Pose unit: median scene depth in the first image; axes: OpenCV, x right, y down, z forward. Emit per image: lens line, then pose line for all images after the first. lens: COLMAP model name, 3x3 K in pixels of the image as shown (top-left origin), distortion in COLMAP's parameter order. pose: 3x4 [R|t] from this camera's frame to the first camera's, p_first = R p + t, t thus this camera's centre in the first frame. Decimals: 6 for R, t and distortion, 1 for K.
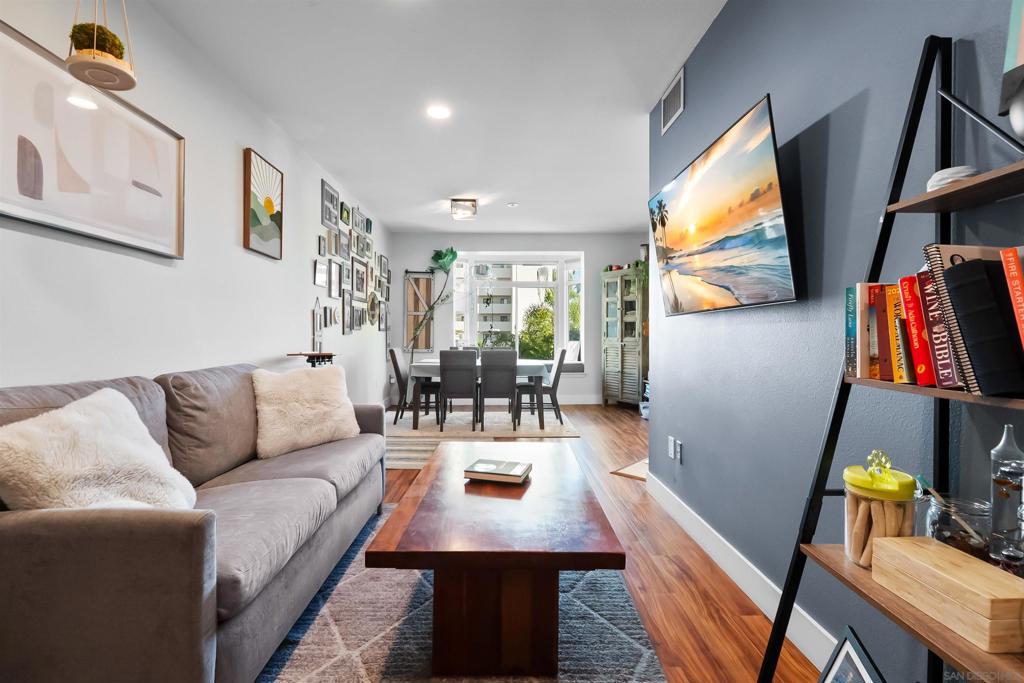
lens RADIAL K [[462.9, 0, 512.5], [0, 462.9, 340.3], [0, 0, 1]] dist [-0.001471, -0.000869]
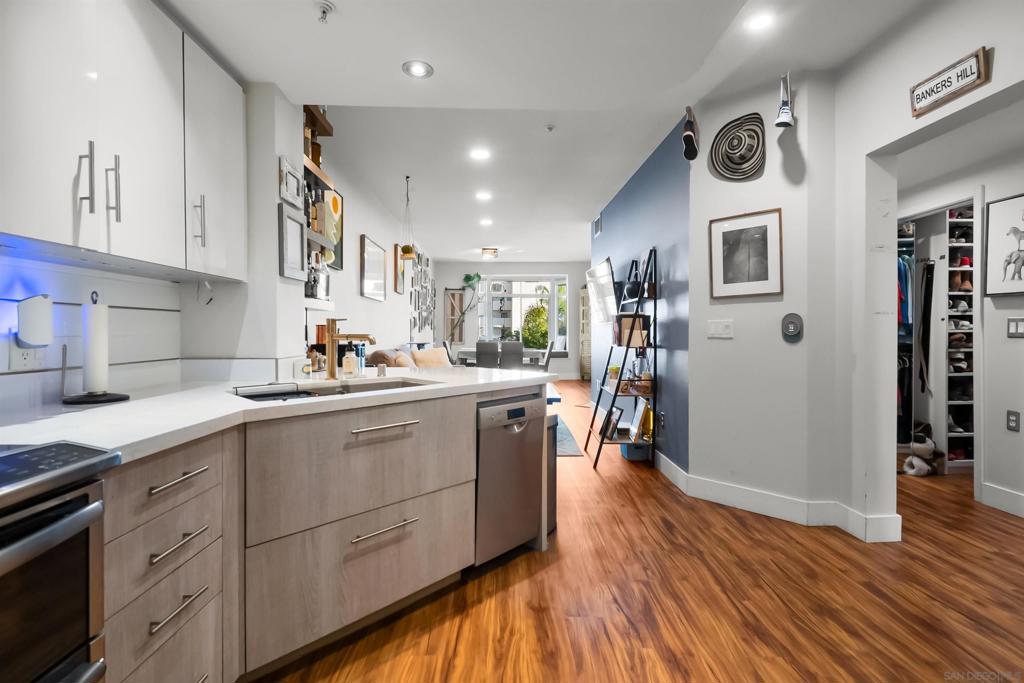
lens RADIAL K [[462.9, 0, 512.5], [0, 462.9, 340.3], [0, 0, 1]] dist [-0.001471, -0.000869]
pose [[0.999969, -0.003254, 0.007213, -0.029600], [0.003177, 0.999939, 0.010570, -0.000623], [-0.007246, -0.010547, 0.999918, -0.469926]]
